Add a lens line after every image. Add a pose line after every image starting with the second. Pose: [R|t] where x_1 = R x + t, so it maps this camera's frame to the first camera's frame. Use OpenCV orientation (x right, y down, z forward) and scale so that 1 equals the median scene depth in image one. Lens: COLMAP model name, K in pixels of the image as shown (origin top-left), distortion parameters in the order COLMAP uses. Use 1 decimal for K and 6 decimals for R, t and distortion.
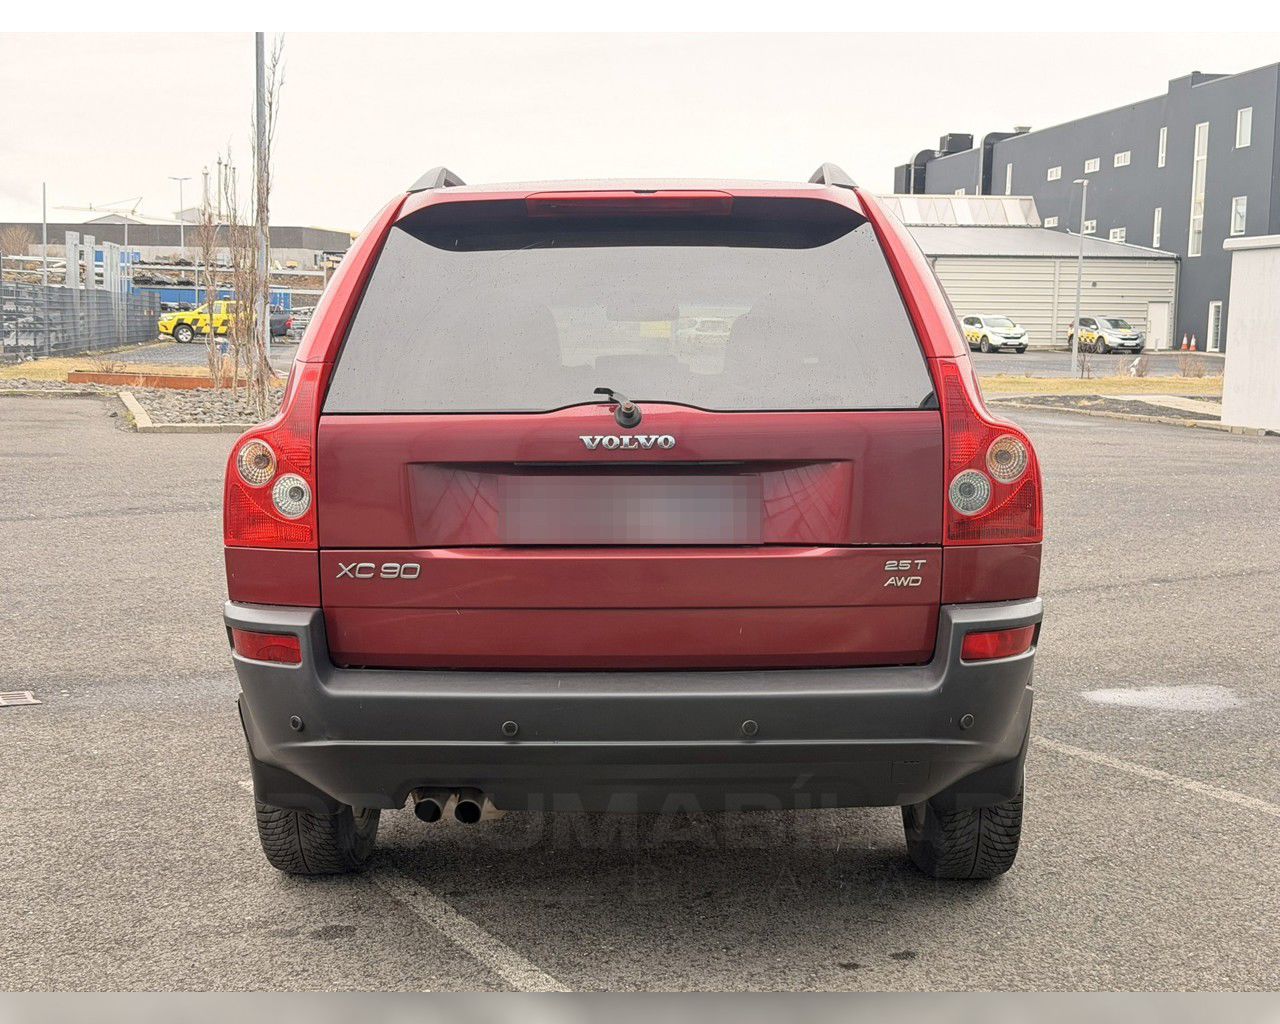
lens RADIAL K [[1749.0, 0, 634.0], [0, 1749.0, 511.1], [0, 0, 1]] dist [0.131963, -0.137896]
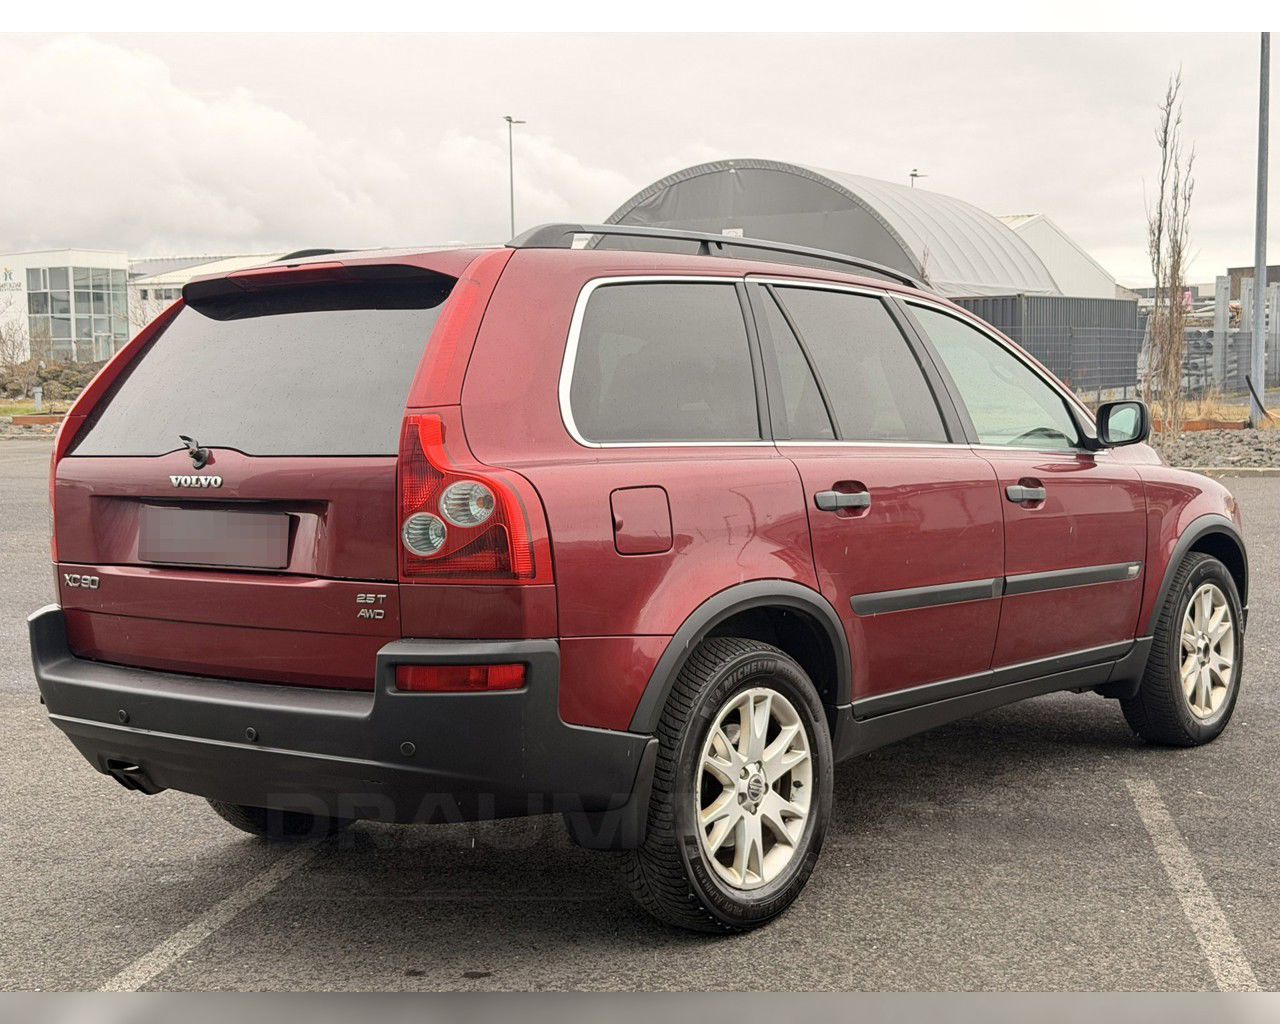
lens RADIAL K [[1749.0, 0, 634.0], [0, 1749.0, 511.1], [0, 0, 1]] dist [0.131963, -0.137896]
pose [[0.793942, 0.024101, -0.607516, 0.934460], [-0.038916, 0.999180, -0.011219, -0.017401], [0.606747, 0.032549, 0.794228, 0.233363]]
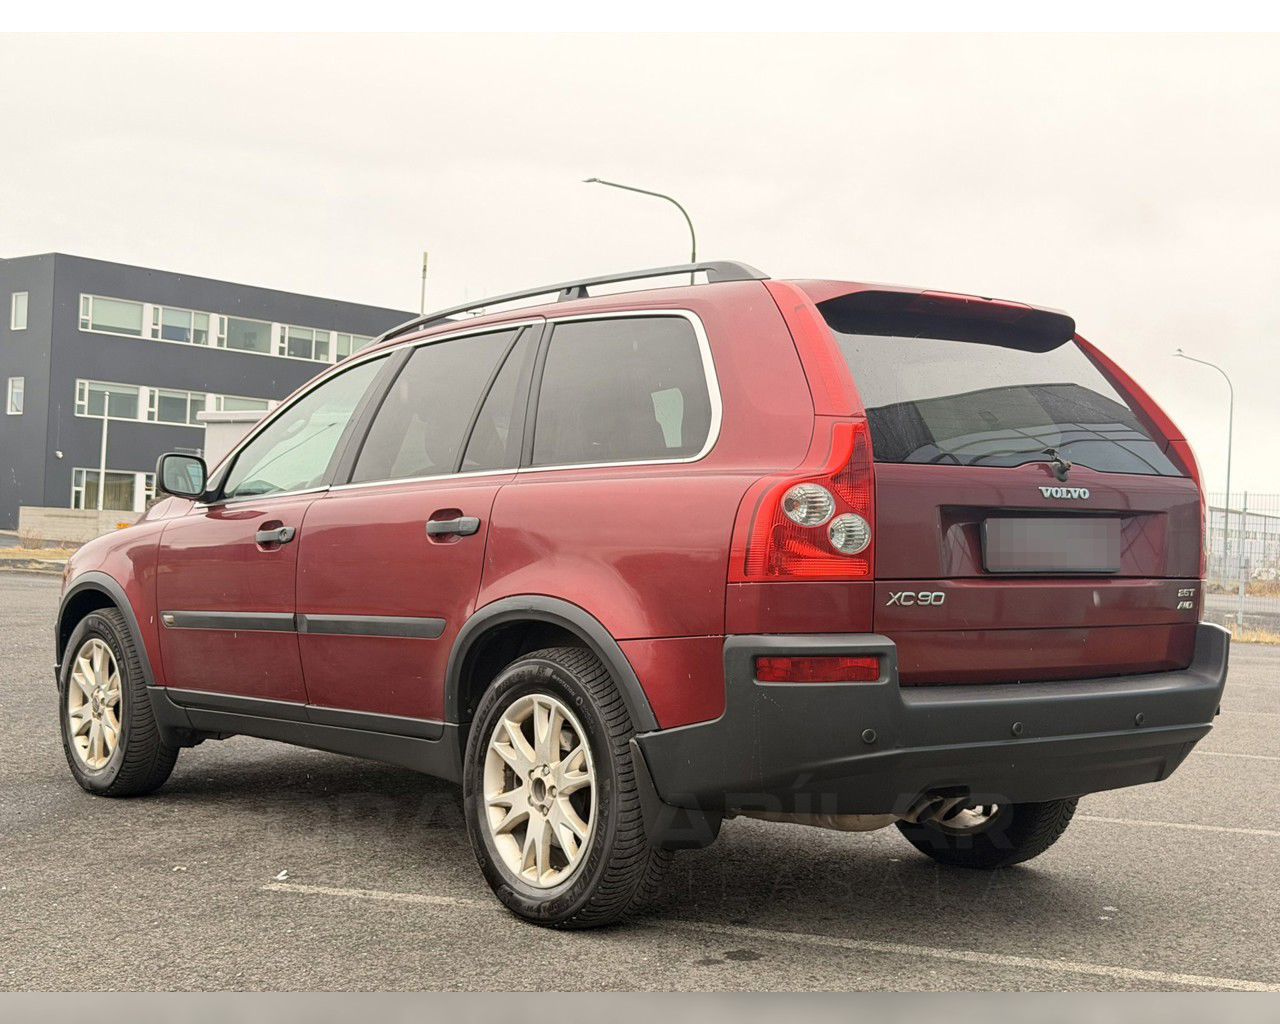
lens RADIAL K [[1749.0, 0, 634.0], [0, 1749.0, 511.1], [0, 0, 1]] dist [0.131963, -0.137896]
pose [[0.762154, 0.028085, 0.646786, -1.033647], [0.038652, 0.995302, -0.088764, 0.071852], [-0.646241, 0.092652, 0.757488, 0.241342]]
